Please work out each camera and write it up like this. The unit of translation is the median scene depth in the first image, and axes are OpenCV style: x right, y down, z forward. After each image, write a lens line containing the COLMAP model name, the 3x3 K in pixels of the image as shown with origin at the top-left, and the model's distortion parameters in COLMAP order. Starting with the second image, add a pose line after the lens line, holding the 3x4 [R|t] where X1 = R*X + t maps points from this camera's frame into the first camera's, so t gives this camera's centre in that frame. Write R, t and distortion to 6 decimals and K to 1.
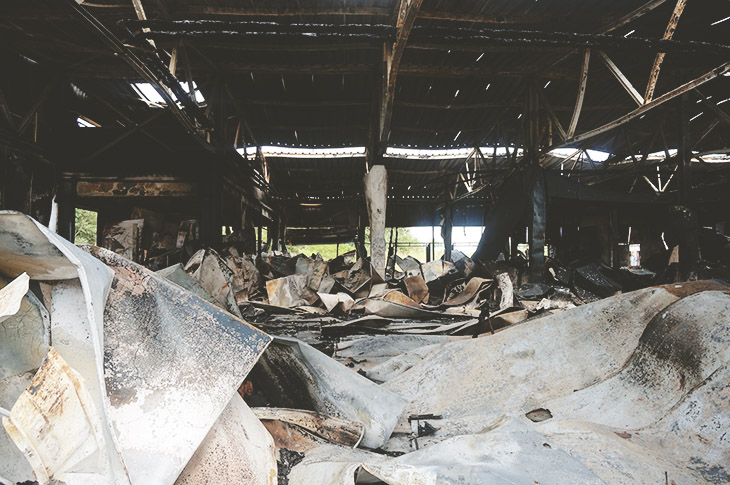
lens RADIAL K [[529.4, 0, 365.5], [0, 529.4, 243.2], [0, 0, 1]] dist [-0.005931, 0.000764]
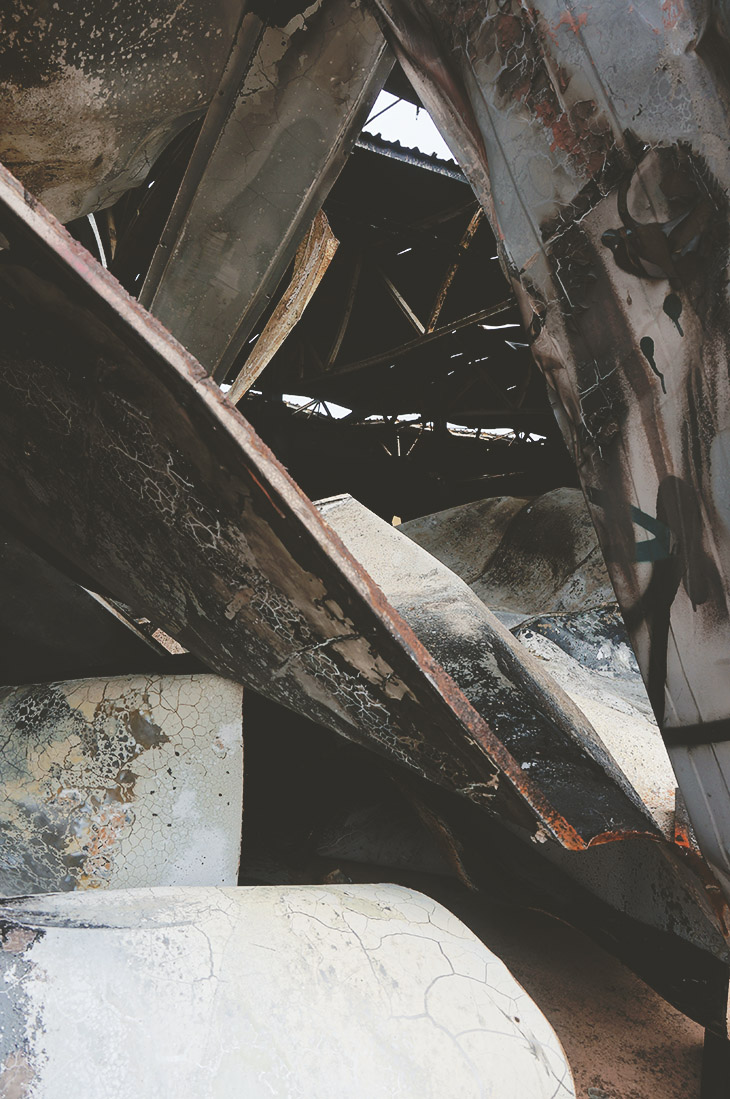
lens RADIAL K [[743.1, 0, 365.7], [0, 743.1, 549.5], [0, 0, 1]] dist [-0.042922, 0.014193]
pose [[0.875546, 0.034840, 0.481876, -0.258727], [-0.042821, 0.999067, 0.005570, 0.179029], [-0.481233, -0.025511, 0.876222, 0.003014]]
